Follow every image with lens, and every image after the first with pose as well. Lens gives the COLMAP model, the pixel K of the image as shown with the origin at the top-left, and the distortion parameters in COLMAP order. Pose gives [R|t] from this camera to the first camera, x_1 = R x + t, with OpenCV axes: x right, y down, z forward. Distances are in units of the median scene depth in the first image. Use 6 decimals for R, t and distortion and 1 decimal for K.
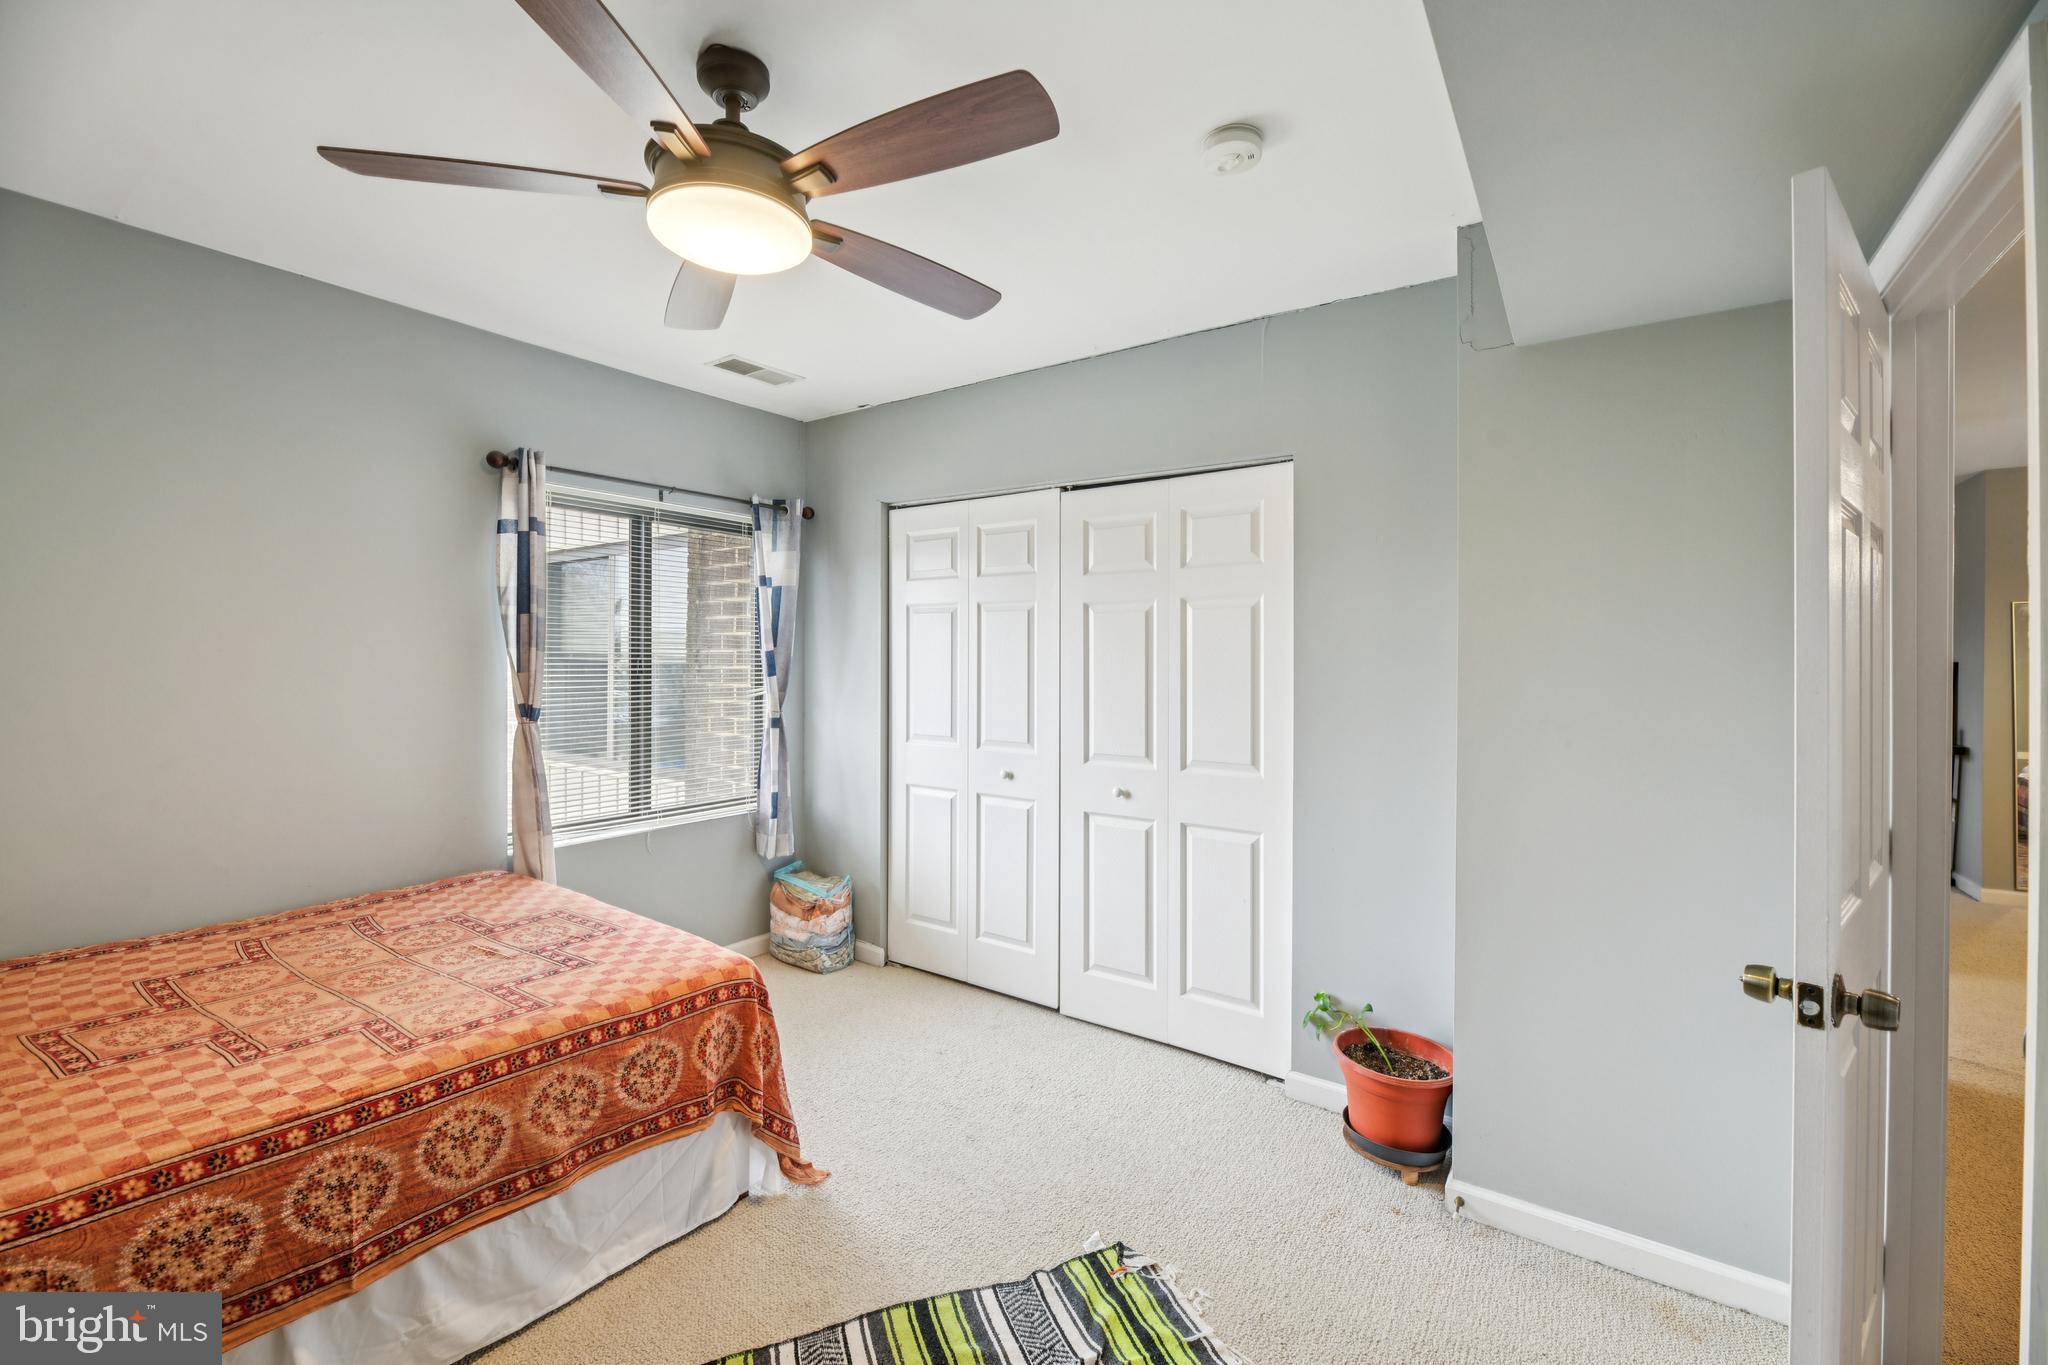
lens RADIAL K [[836.0, 0, 1032.6], [0, 836.0, 661.2], [0, 0, 1]] dist [-0.001534, -0.000737]
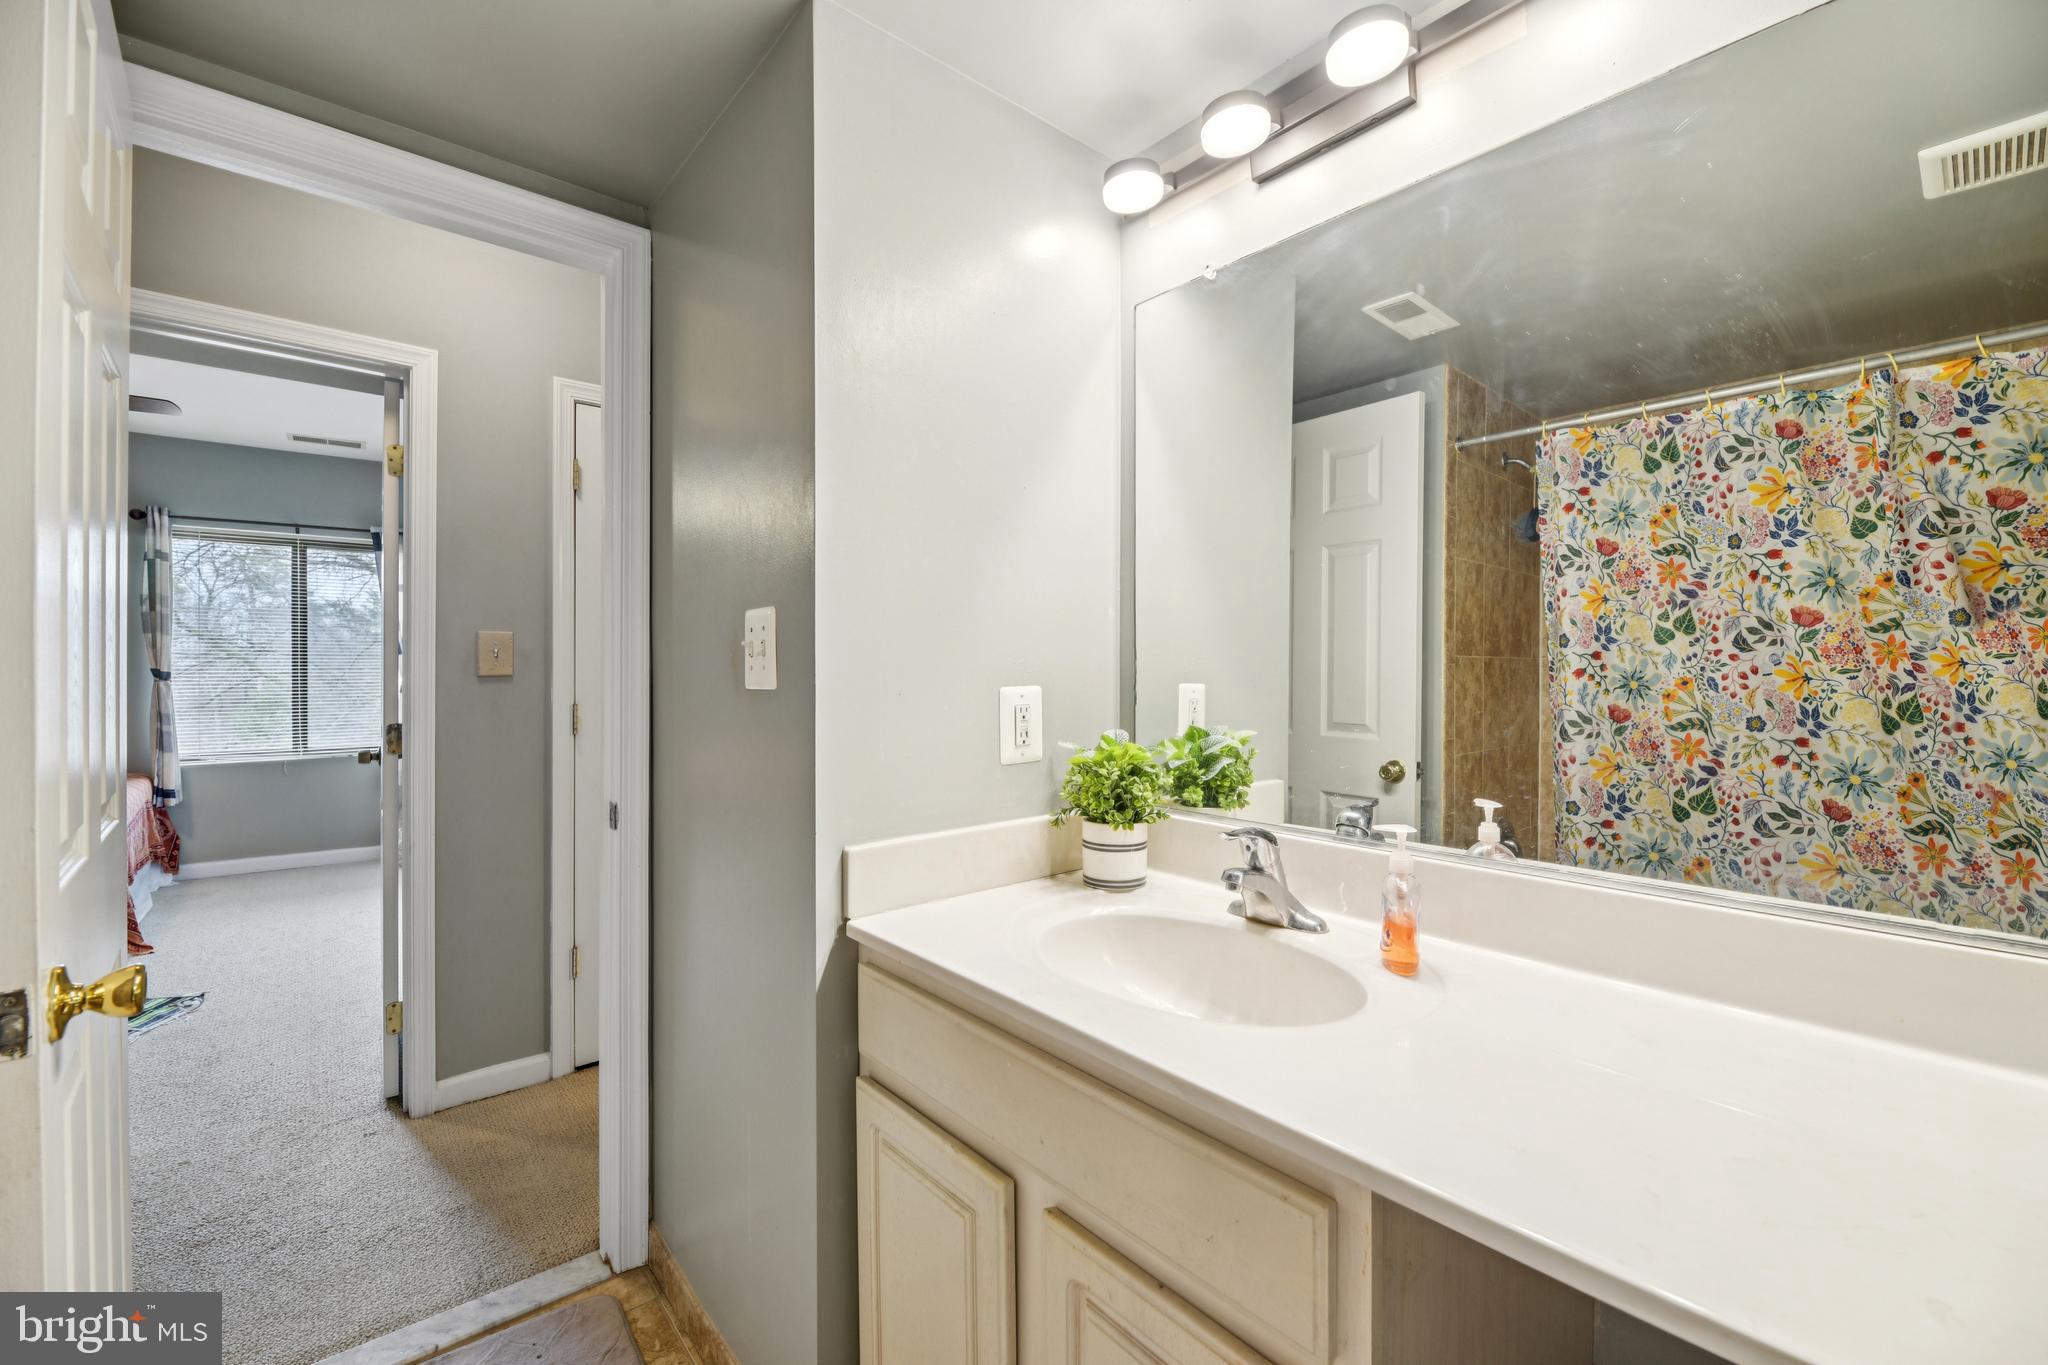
lens RADIAL K [[826.3, 0, 1032.2], [0, 826.3, 674.8], [0, 0, 1]] dist [0.000371, -0.003031]
pose [[0.964586, 0.001932, -0.263760, 2.271705], [-0.001300, 0.999996, 0.002570, 0.093104], [0.263764, -0.002136, 0.964585, -0.095349]]
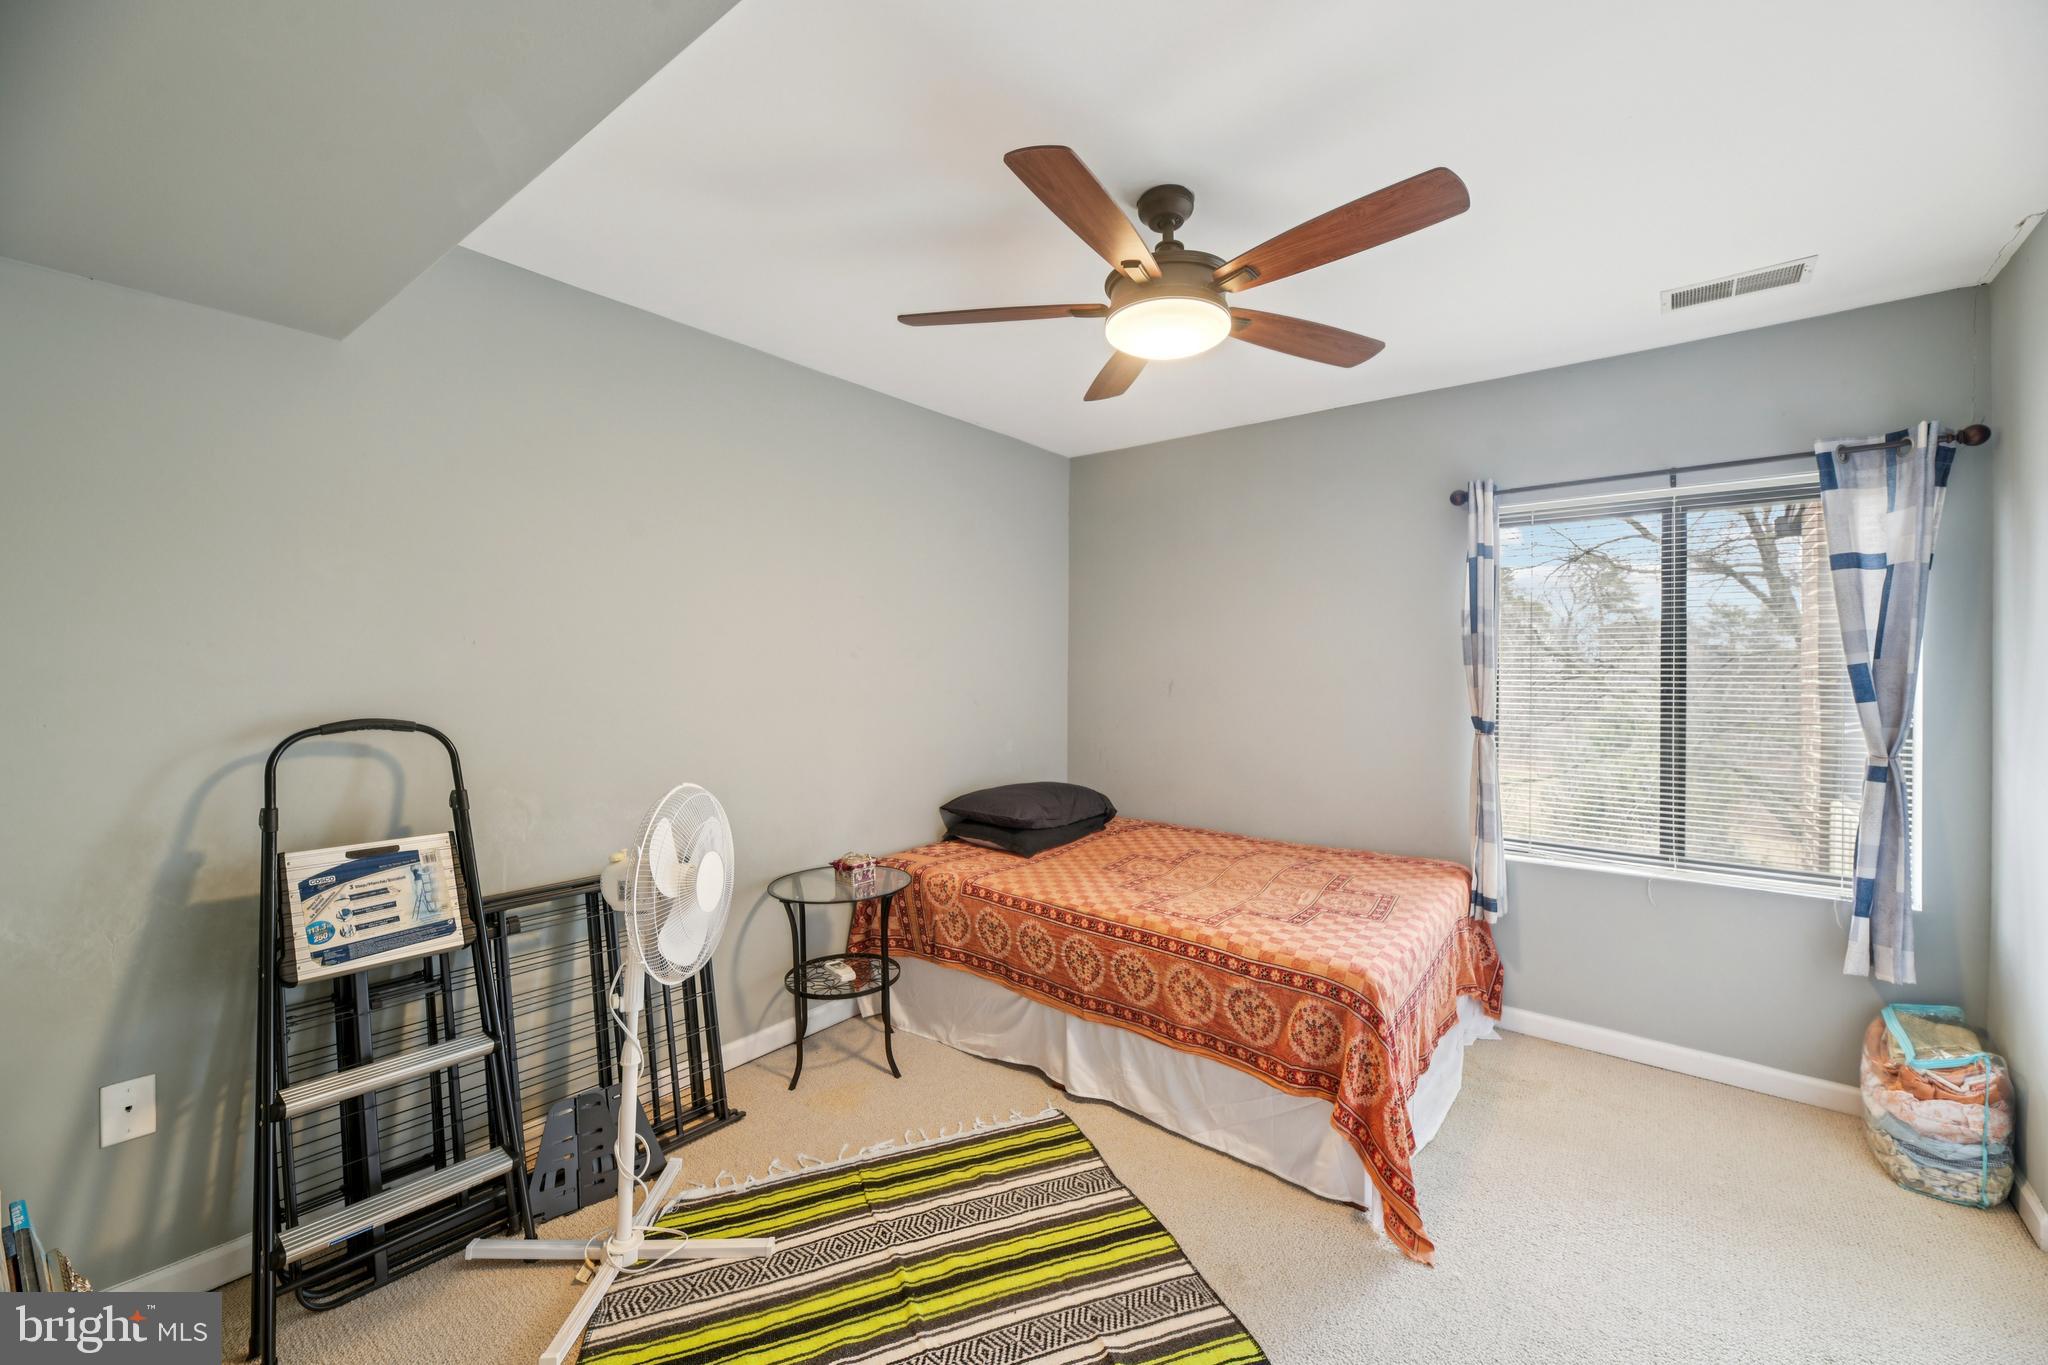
lens RADIAL K [[826.3, 0, 1032.2], [0, 826.3, 674.8], [0, 0, 1]] dist [0.000371, -0.003031]
pose [[-0.057883, -0.003479, -0.998317, 0.806392], [-0.010831, 0.999937, -0.002857, 0.010152], [0.998265, 0.010647, -0.057917, 0.796105]]
